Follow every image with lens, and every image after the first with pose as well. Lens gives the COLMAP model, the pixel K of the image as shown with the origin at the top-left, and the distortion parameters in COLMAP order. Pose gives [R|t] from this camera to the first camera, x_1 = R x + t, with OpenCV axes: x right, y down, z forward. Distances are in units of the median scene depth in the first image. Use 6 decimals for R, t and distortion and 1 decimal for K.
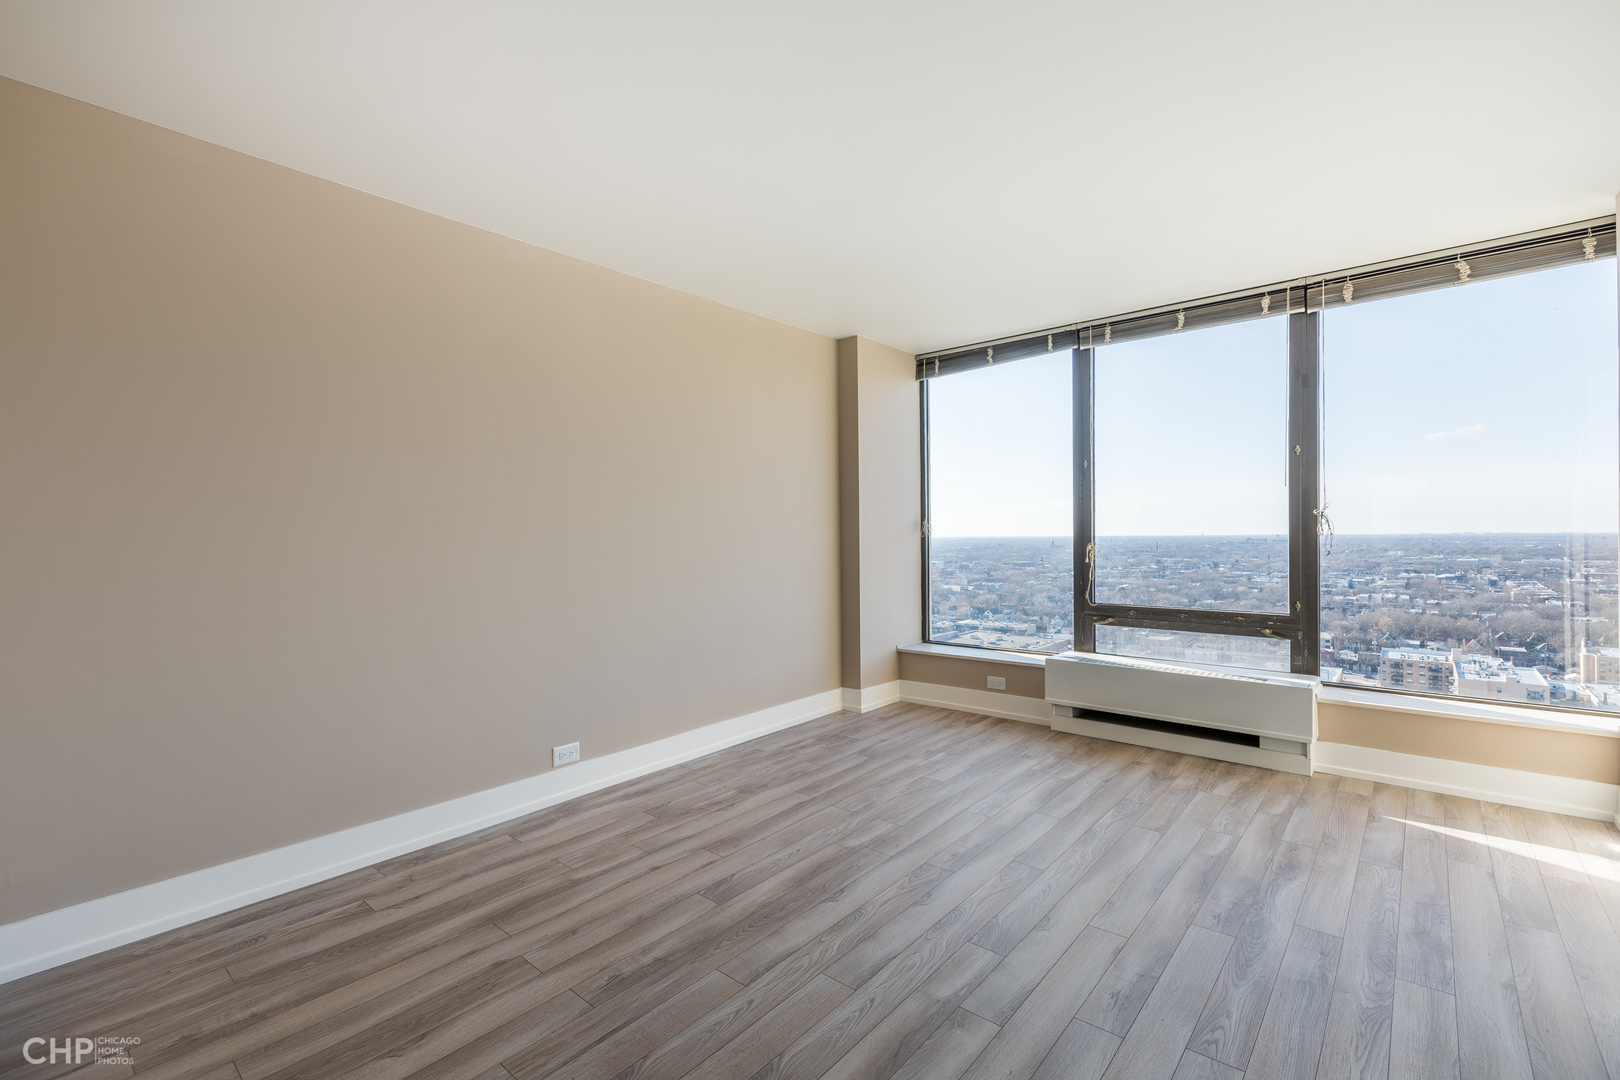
lens RADIAL K [[718.9, 0, 809.8], [0, 718.9, 536.7], [0, 0, 1]] dist [0.000432, 0.000281]
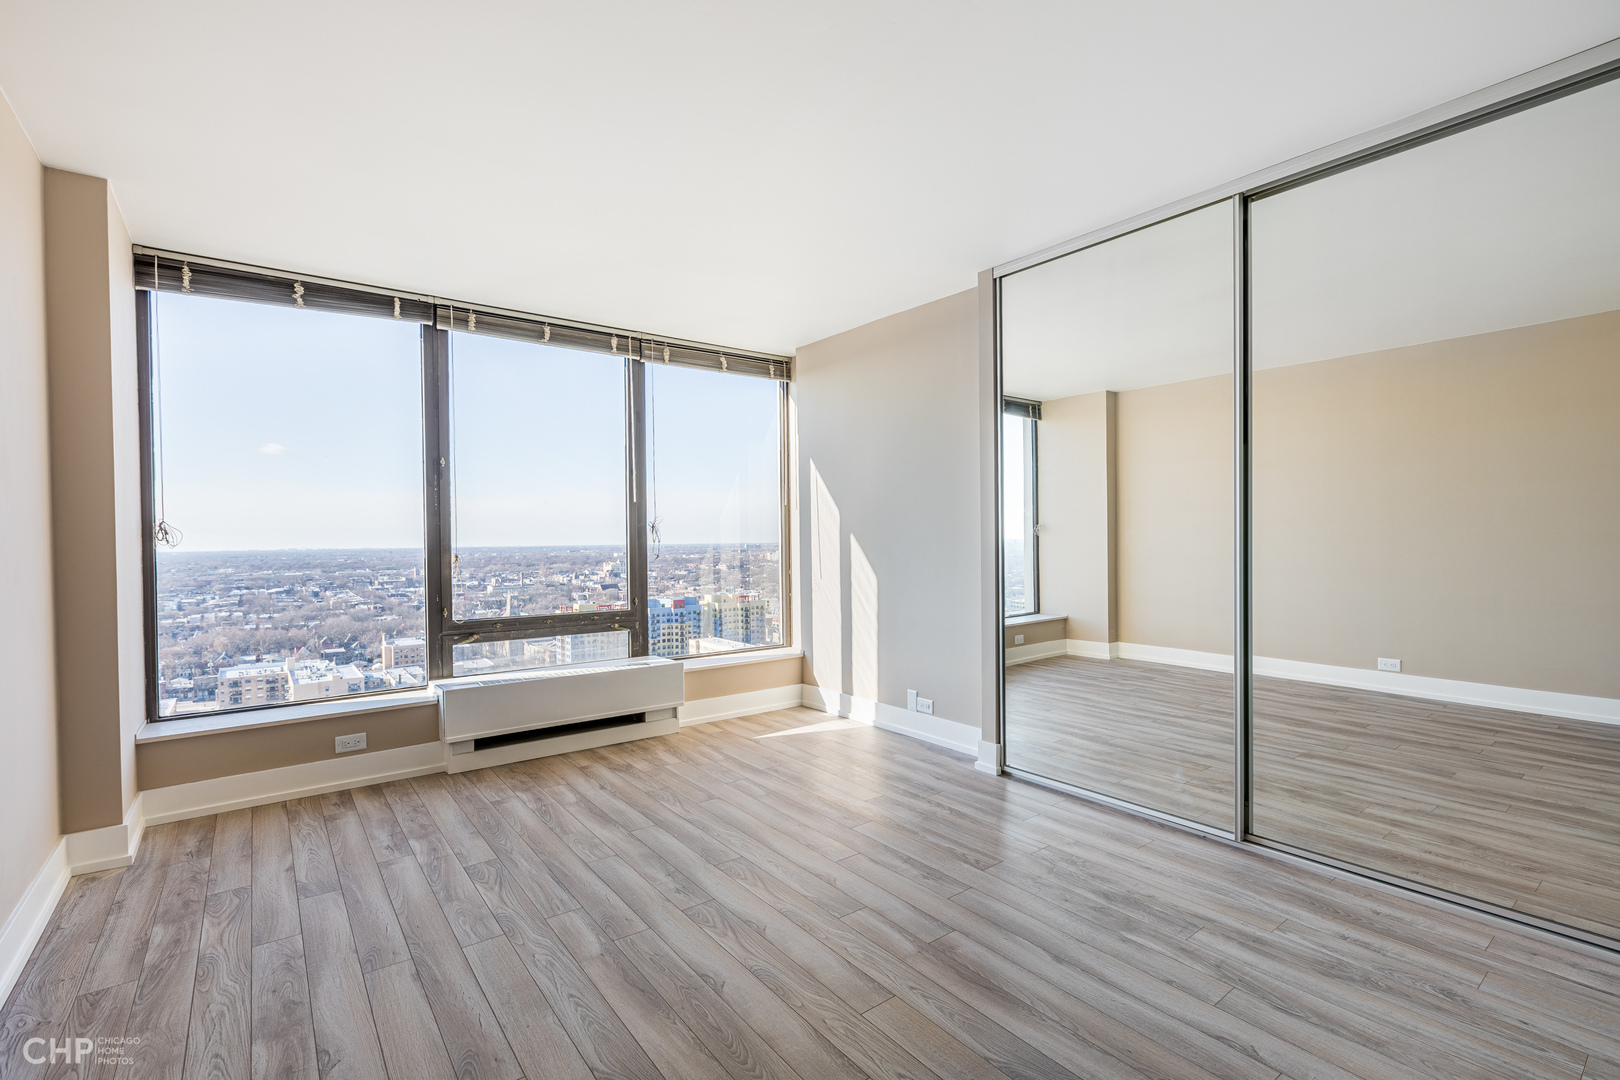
lens RADIAL K [[729.3, 0, 827.2], [0, 729.3, 547.1], [0, 0, 1]] dist [-0.000940, 0.000140]
pose [[0.197265, -0.004155, 0.980341, -0.396177], [0.012972, 0.999915, 0.001628, 0.006593], [-0.980264, 0.012396, 0.197302, 0.378832]]
